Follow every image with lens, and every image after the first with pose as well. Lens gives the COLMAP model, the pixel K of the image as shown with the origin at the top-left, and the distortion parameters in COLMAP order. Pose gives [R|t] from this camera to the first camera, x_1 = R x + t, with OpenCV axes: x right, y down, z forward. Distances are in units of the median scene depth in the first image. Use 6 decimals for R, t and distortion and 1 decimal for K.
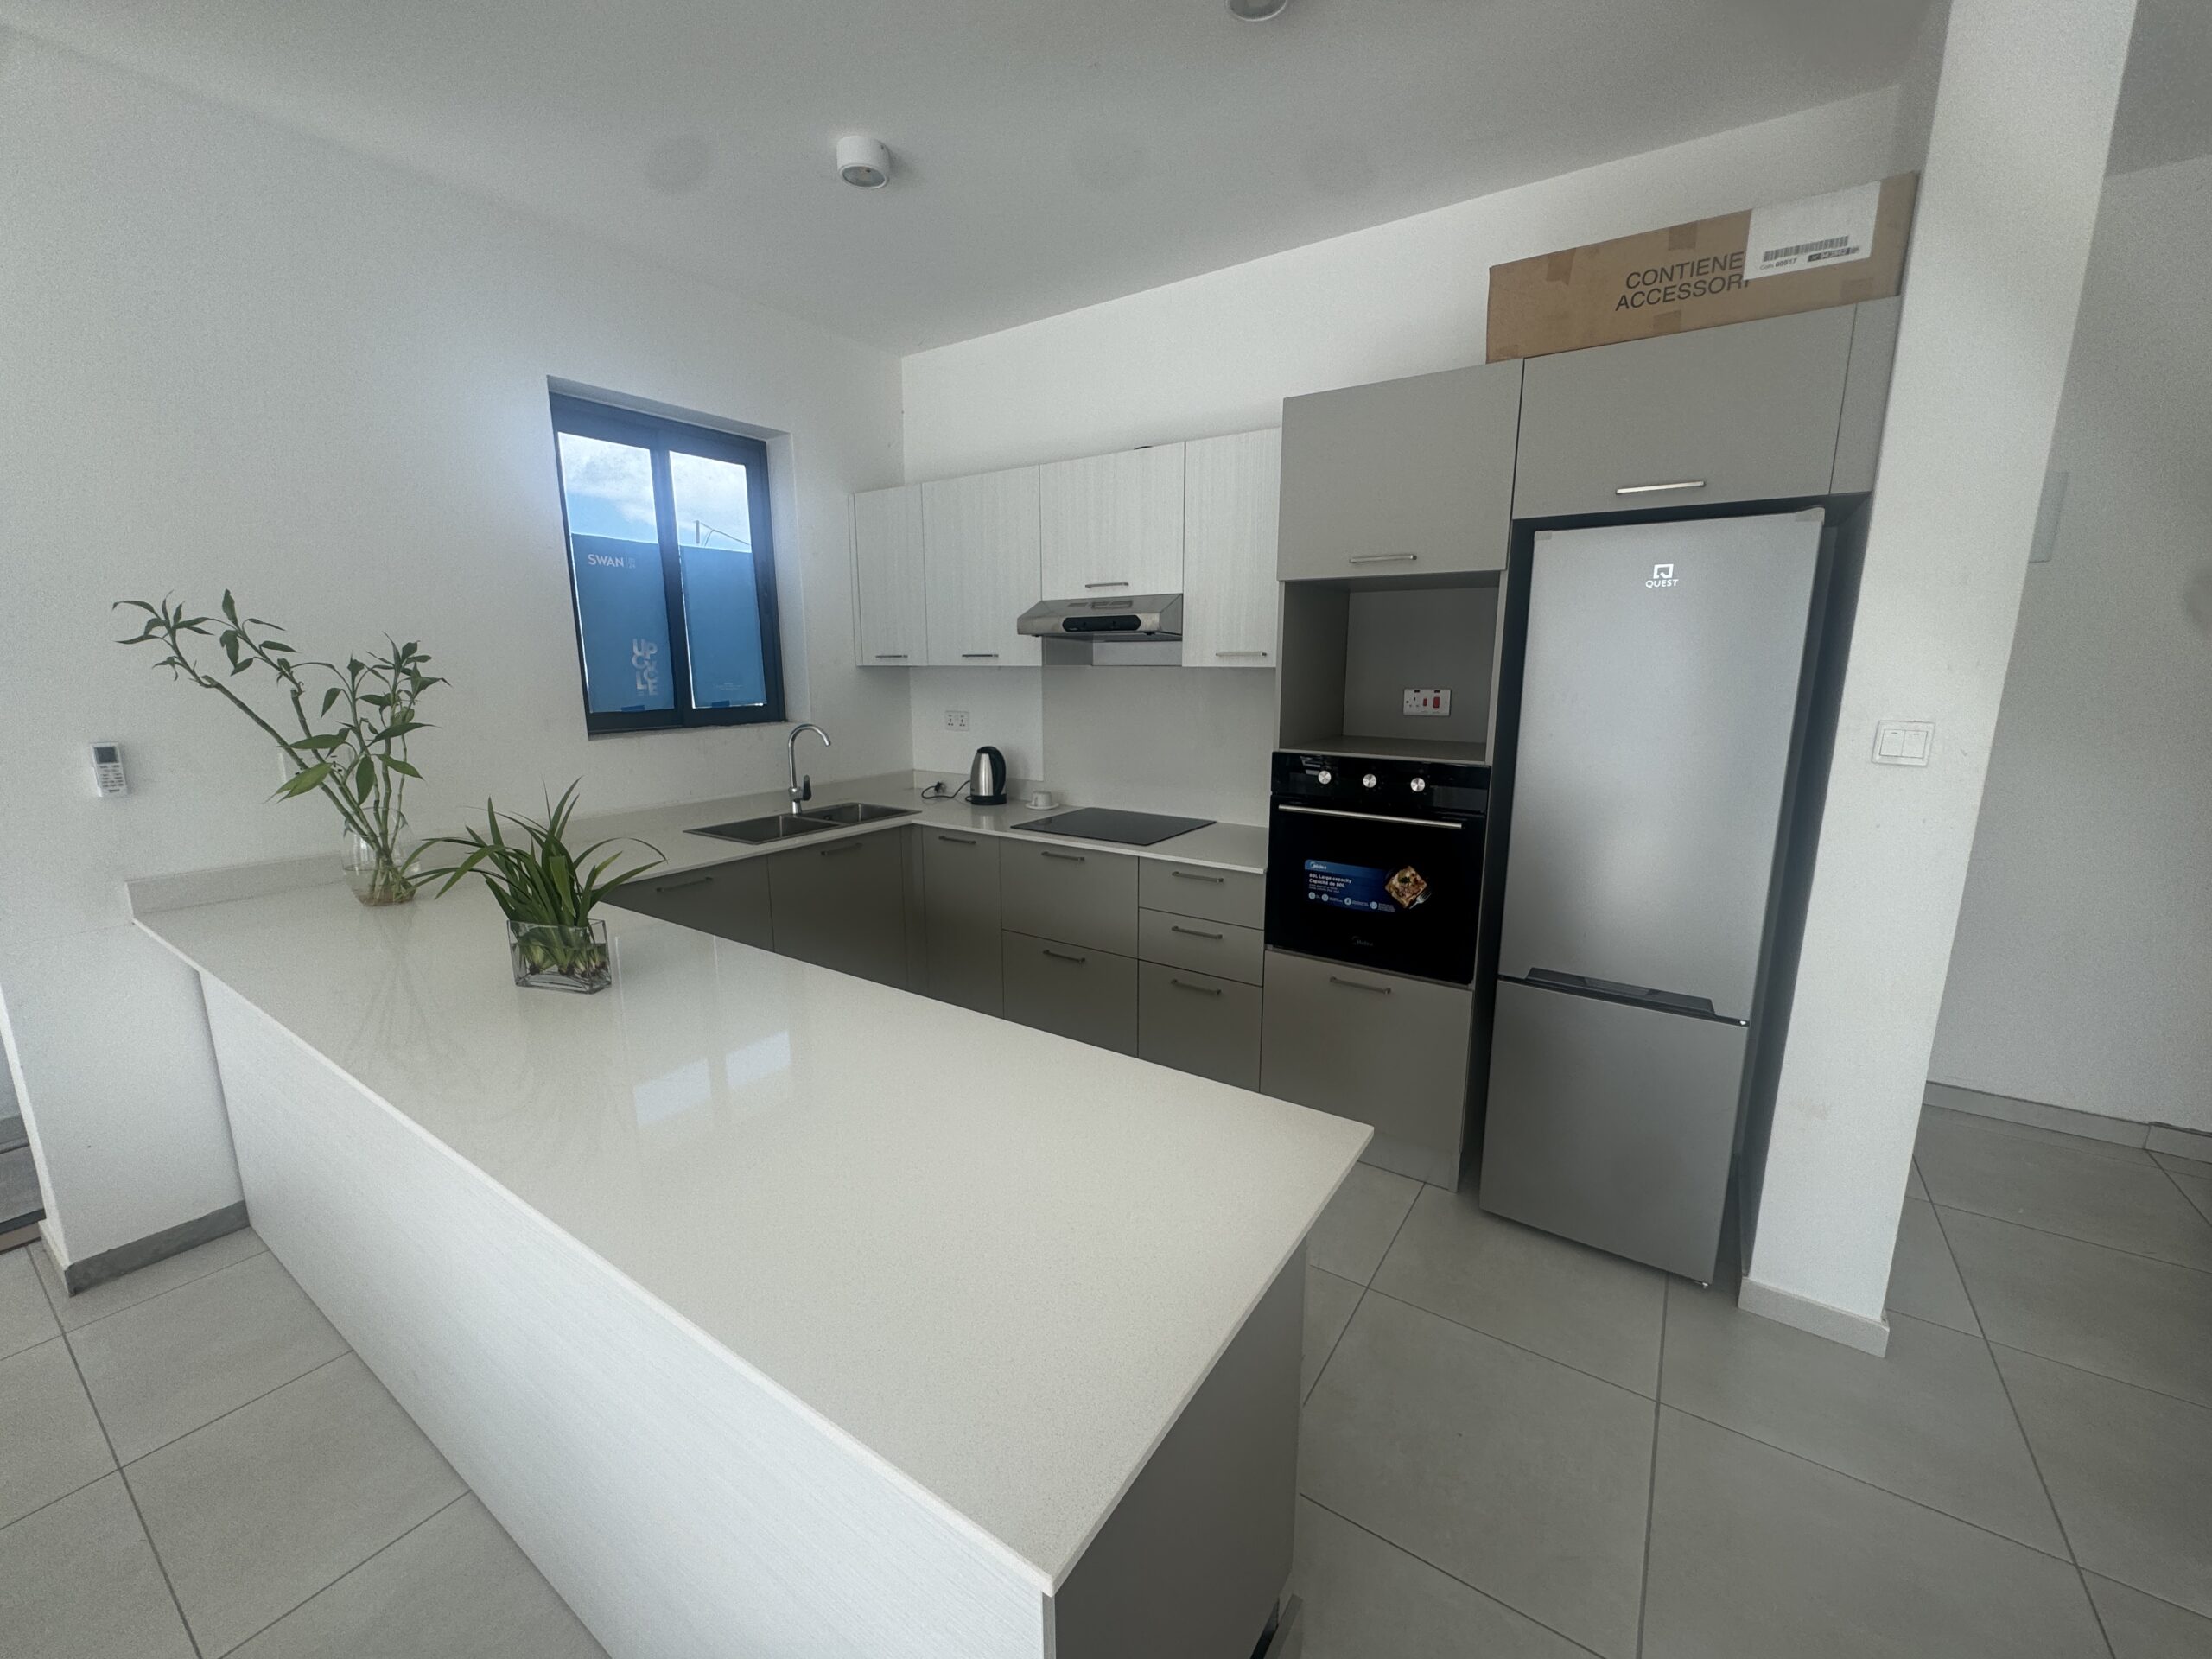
lens RADIAL K [[886.3, 0, 1108.0], [0, 886.3, 830.6], [0, 0, 1]] dist [-0.004334, 0.002131]
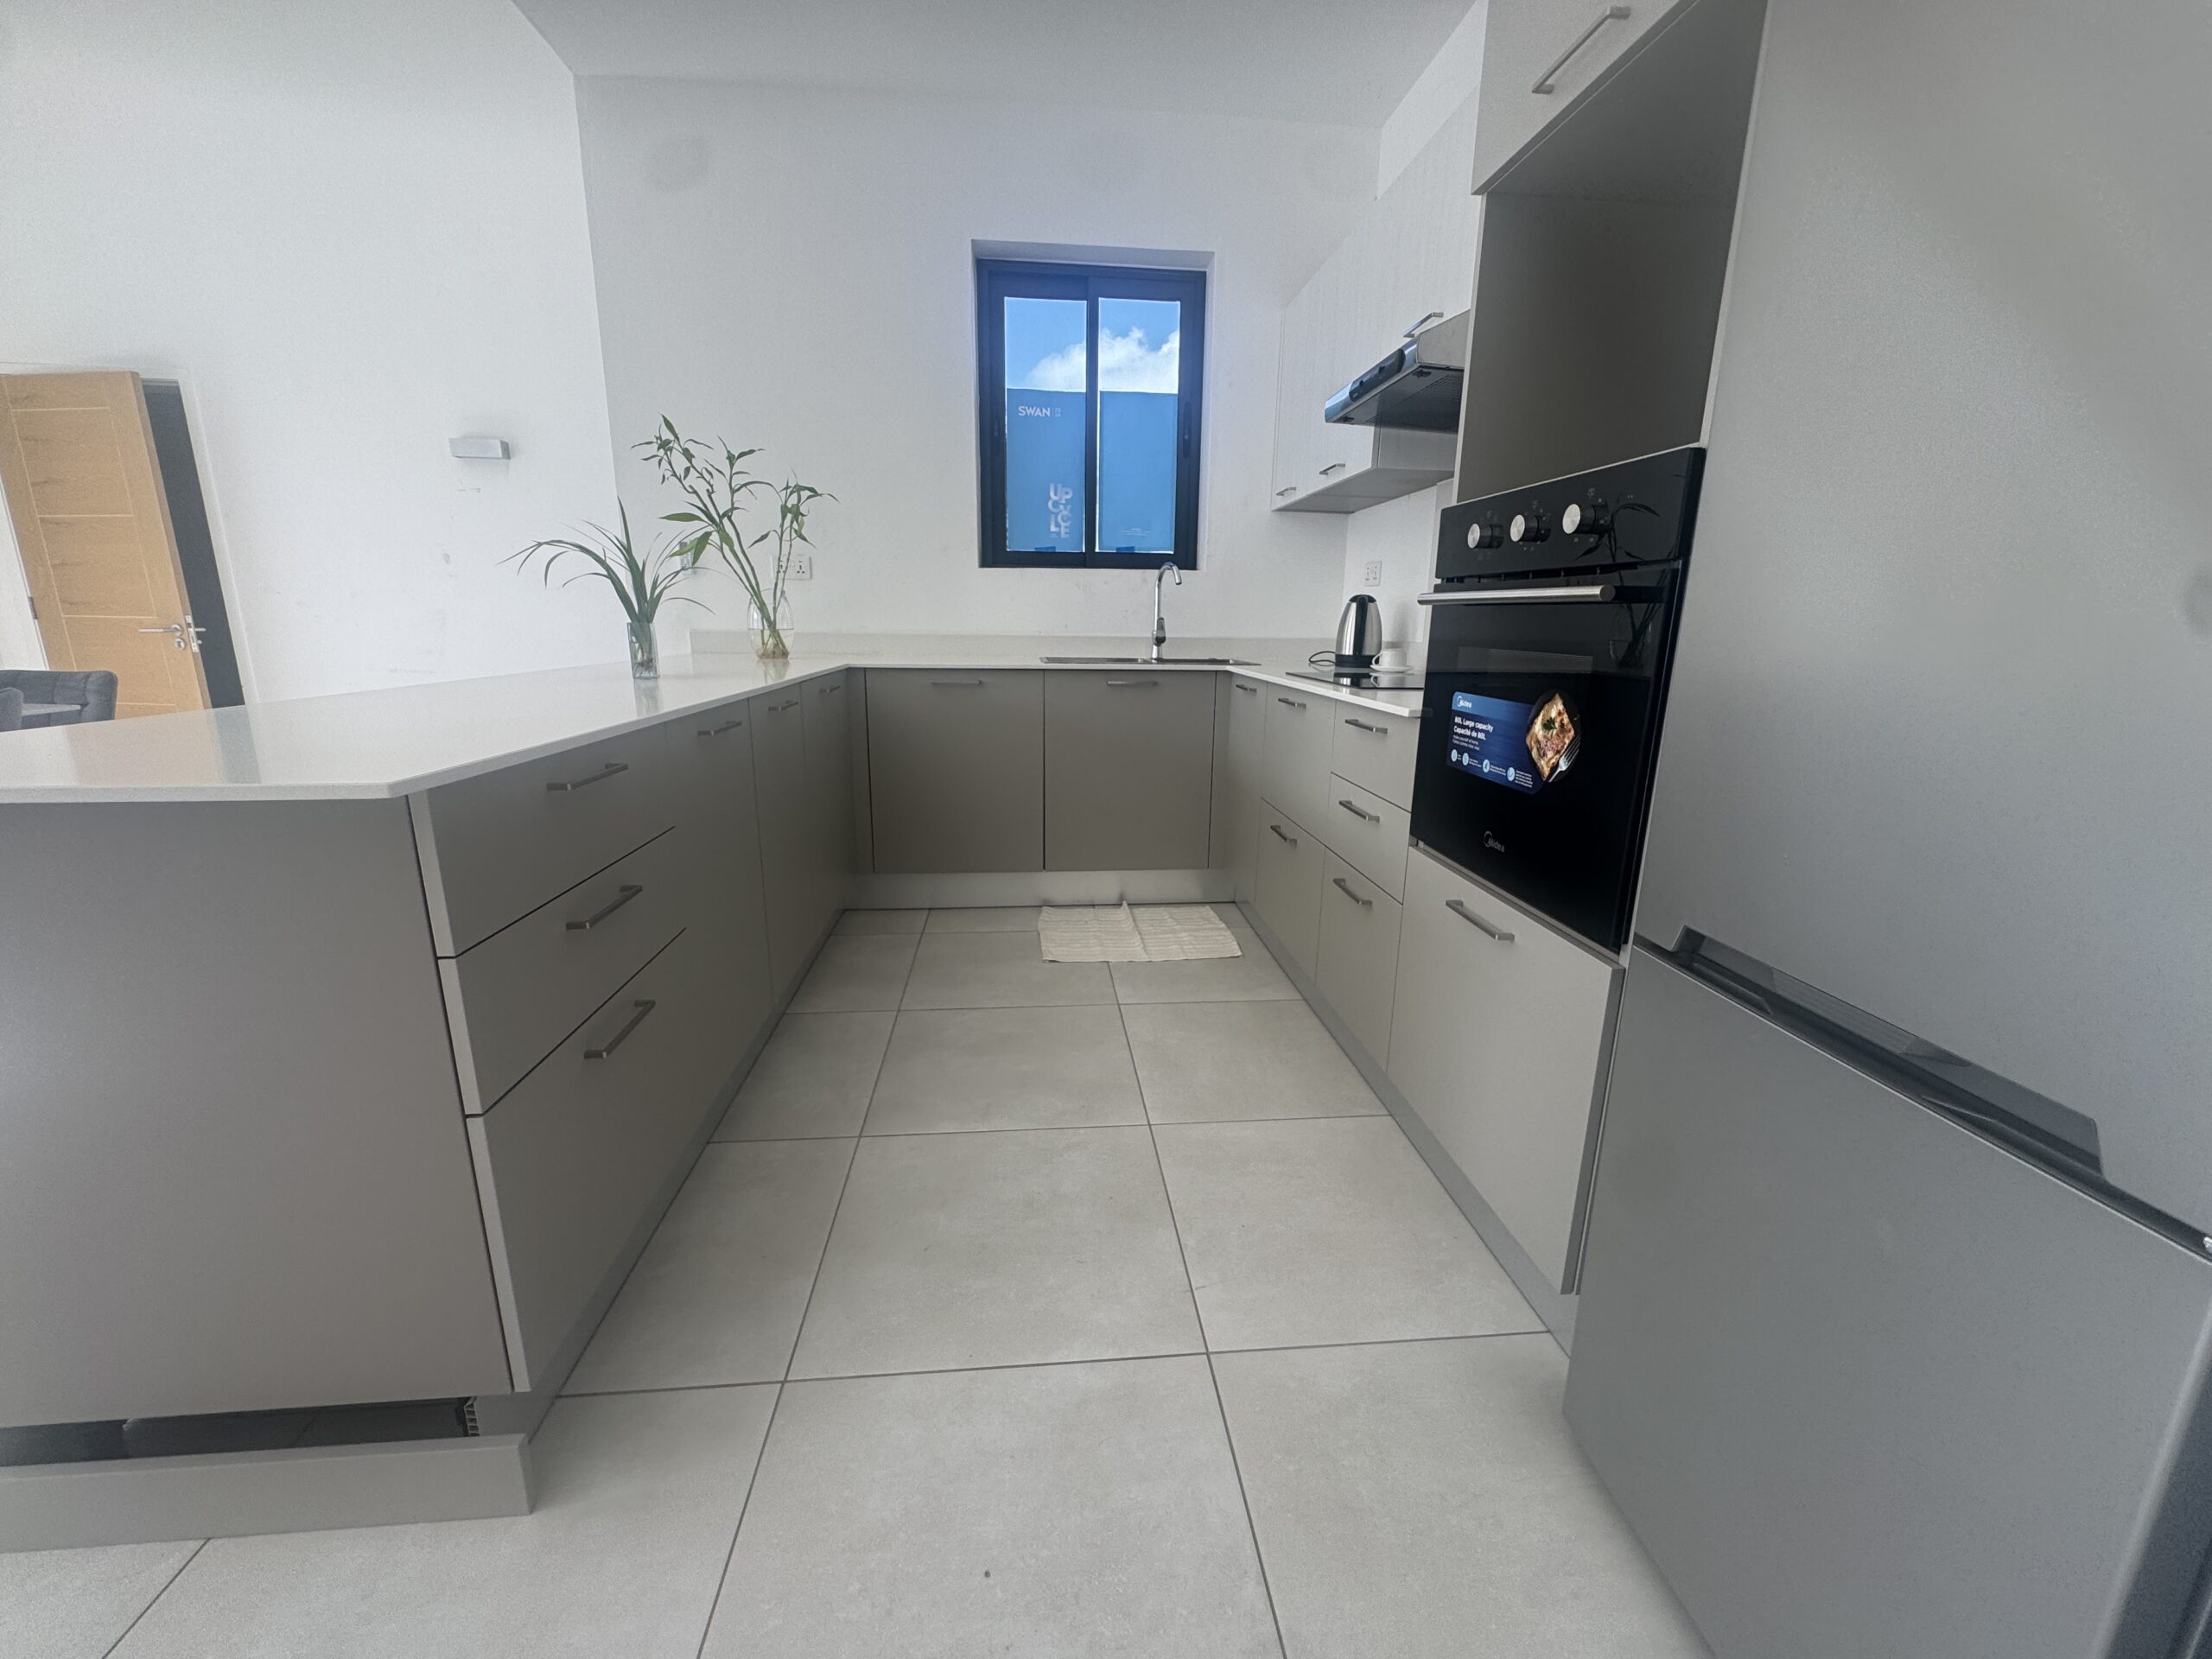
lens RADIAL K [[886.3, 0, 1094.5], [0, 886.3, 829.2], [0, 0, 1]] dist [-0.004334, 0.002131]
pose [[0.626892, 0.190112, -0.755555, 0.531826], [-0.163244, 0.980297, 0.111216, 0.094917], [0.761812, 0.053620, 0.645575, 0.449400]]
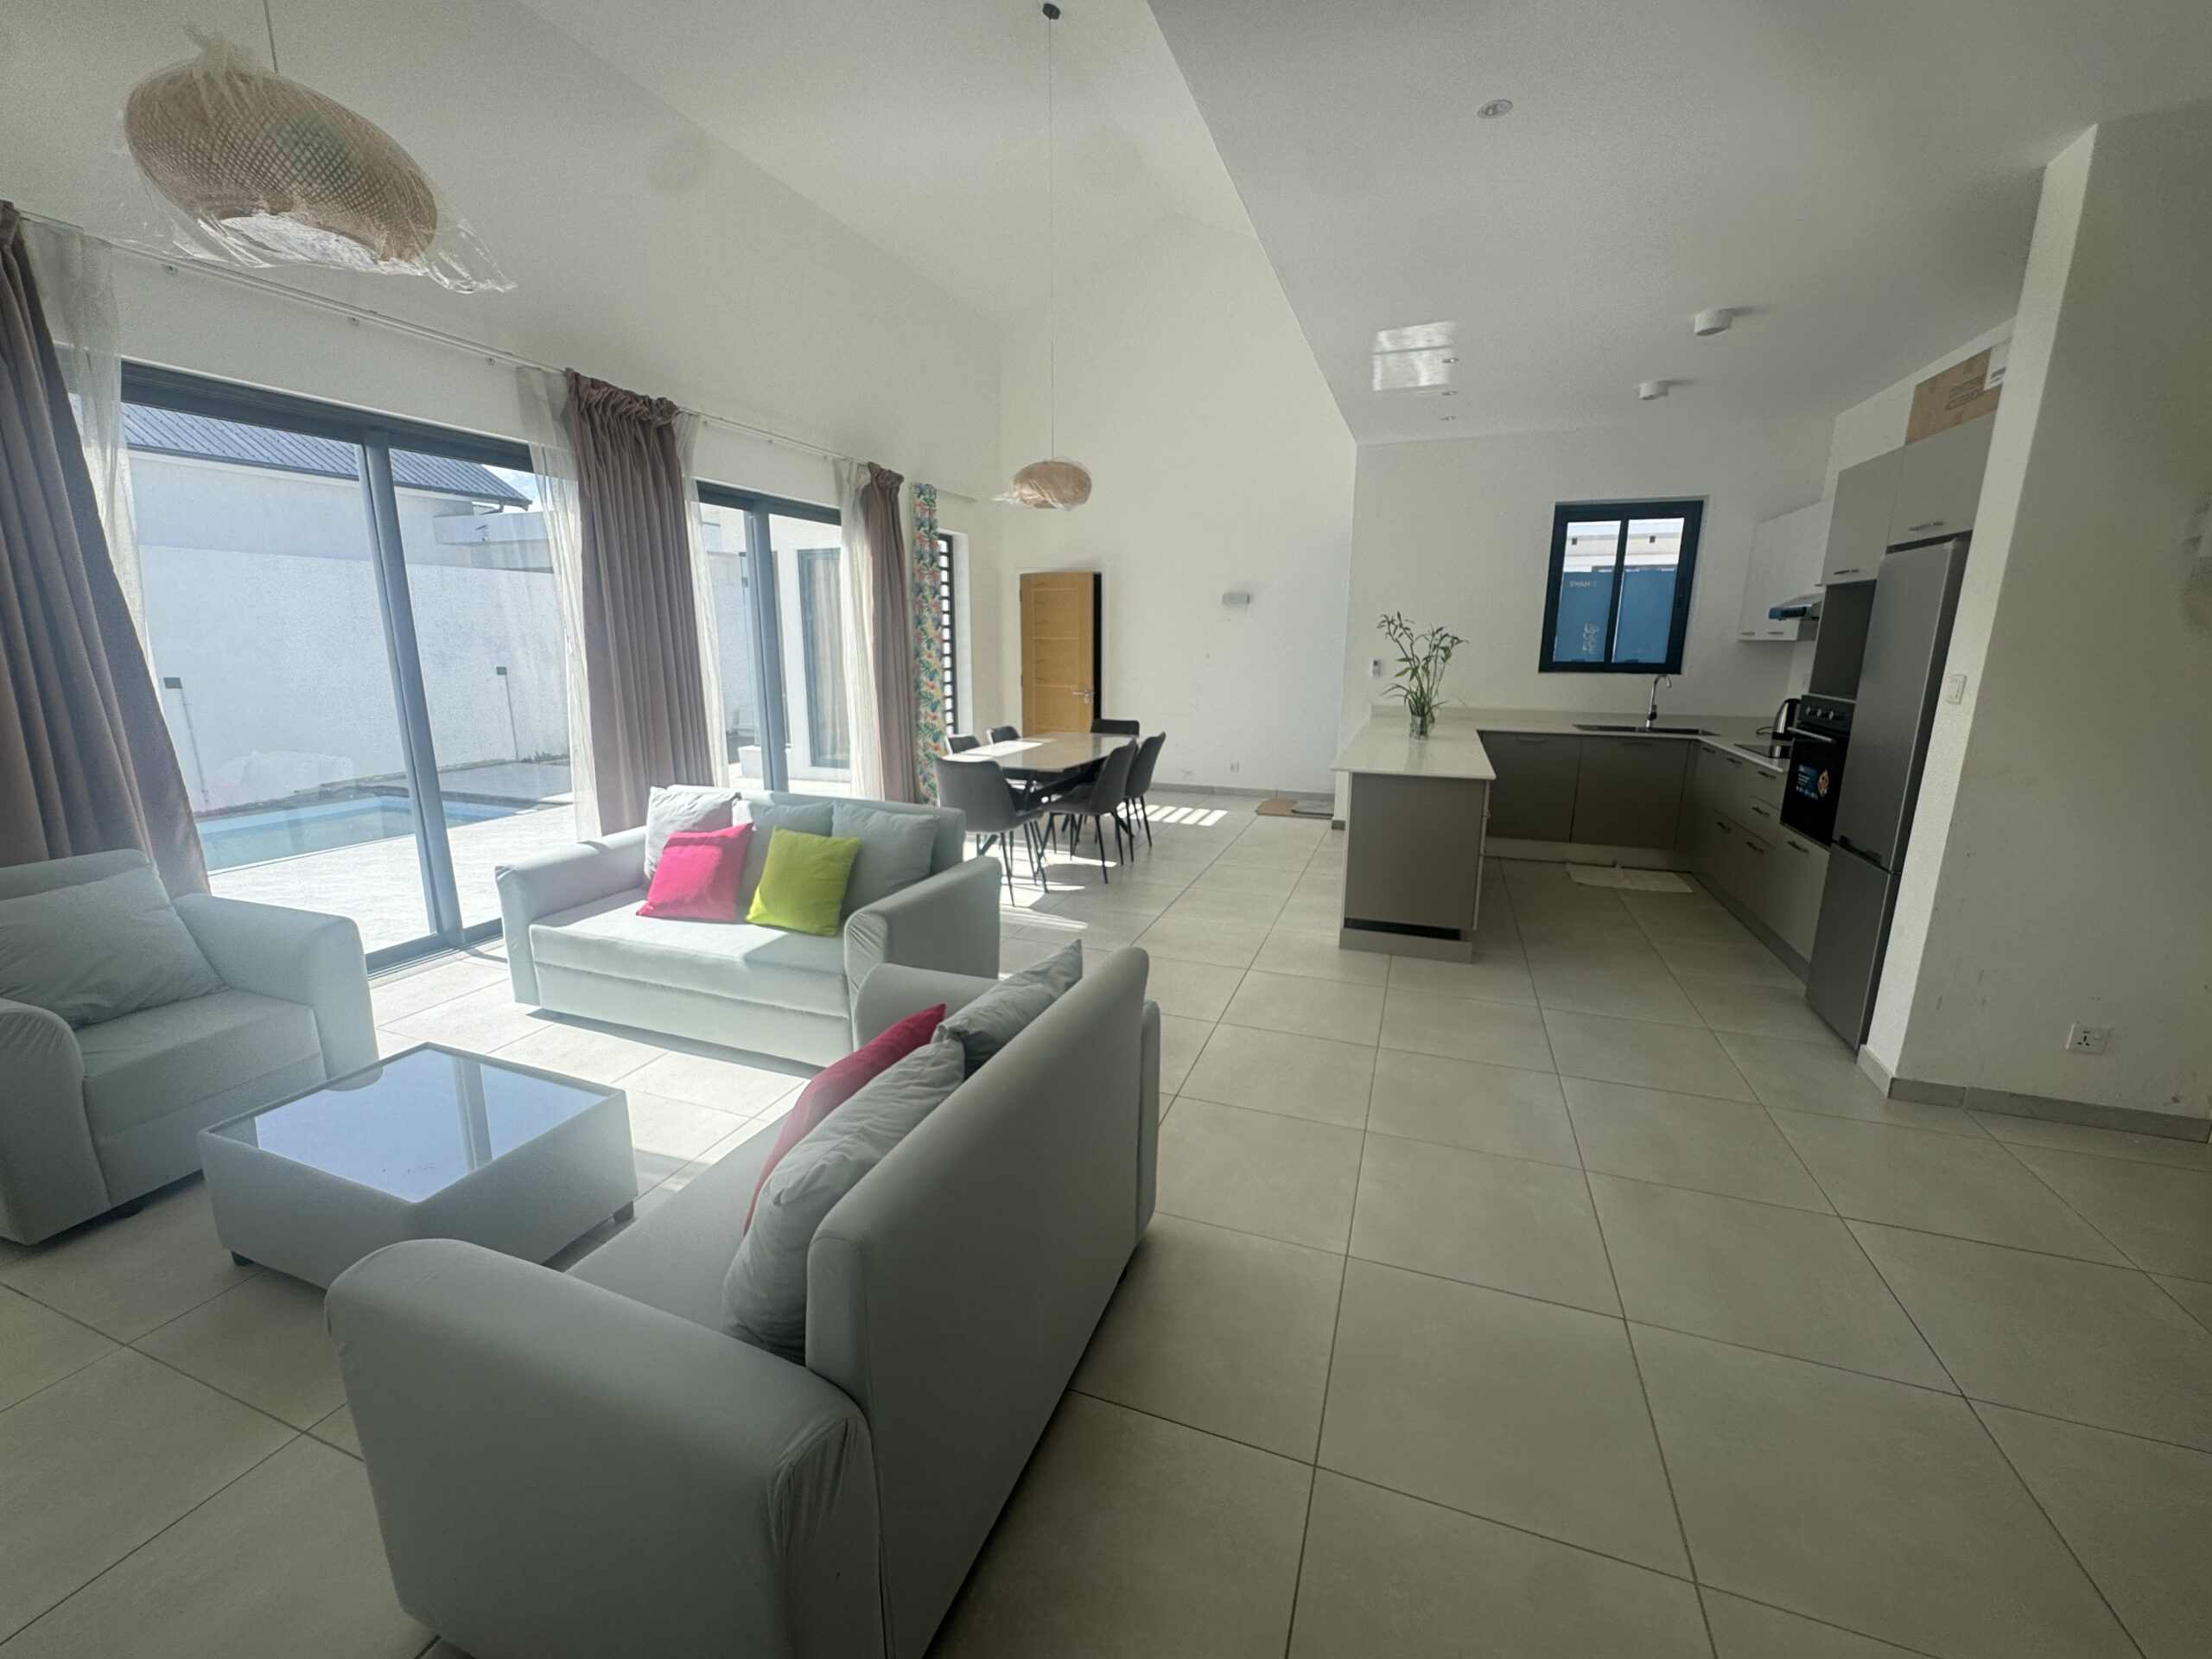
lens RADIAL K [[886.3, 0, 1104.2], [0, 886.3, 831.4], [0, 0, 1]] dist [-0.004334, 0.002131]
pose [[0.241322, 0.214186, -0.946514, 1.425936], [-0.192240, 0.966562, 0.169710, 0.117383], [0.951214, 0.141003, 0.274428, -0.572952]]
